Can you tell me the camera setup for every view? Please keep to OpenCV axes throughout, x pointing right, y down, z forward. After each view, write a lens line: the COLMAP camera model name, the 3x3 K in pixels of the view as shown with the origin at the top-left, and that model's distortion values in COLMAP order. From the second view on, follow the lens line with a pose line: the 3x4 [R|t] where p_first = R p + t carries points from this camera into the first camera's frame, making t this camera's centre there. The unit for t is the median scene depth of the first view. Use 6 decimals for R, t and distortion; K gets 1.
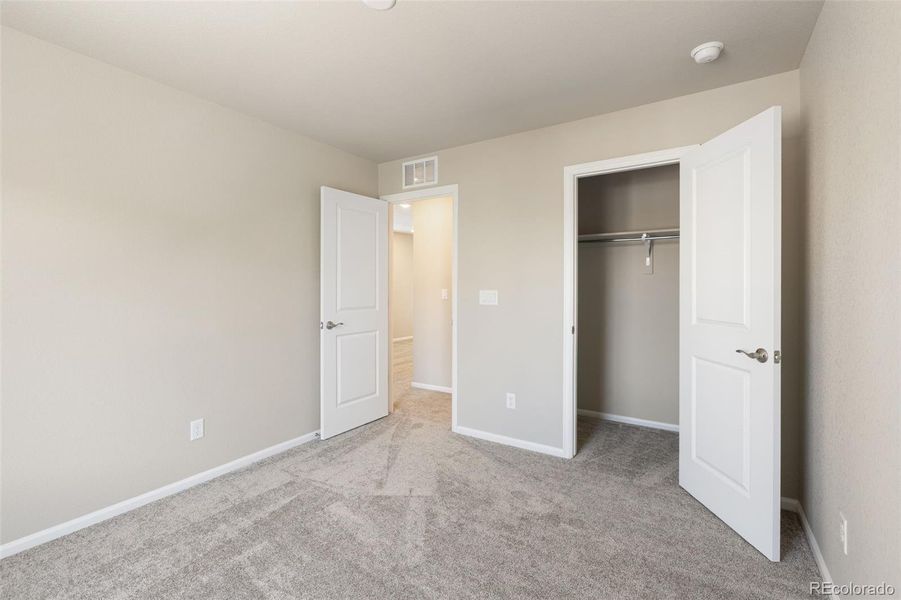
lens RADIAL K [[426.0, 0, 447.5], [0, 426.0, 297.5], [0, 0, 1]] dist [-0.001380, -0.000239]
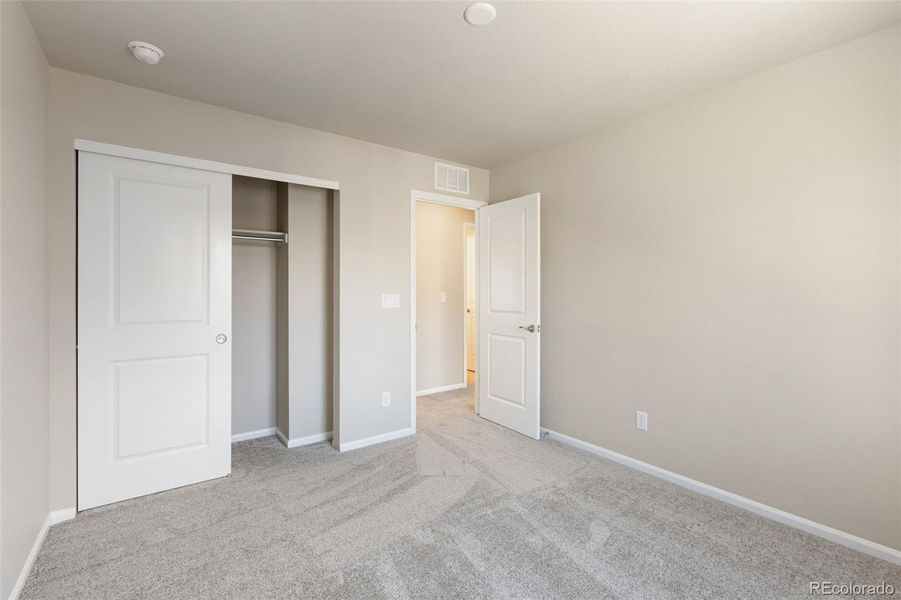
lens RADIAL K [[405.6, 0, 448.5], [0, 405.6, 301.5], [0, 0, 1]] dist [0.003878, -0.000215]
pose [[0.366104, -0.020696, 0.930344, -0.955979], [0.020110, 0.999695, 0.014325, -0.012195], [-0.930357, 0.013465, 0.366409, 0.640019]]
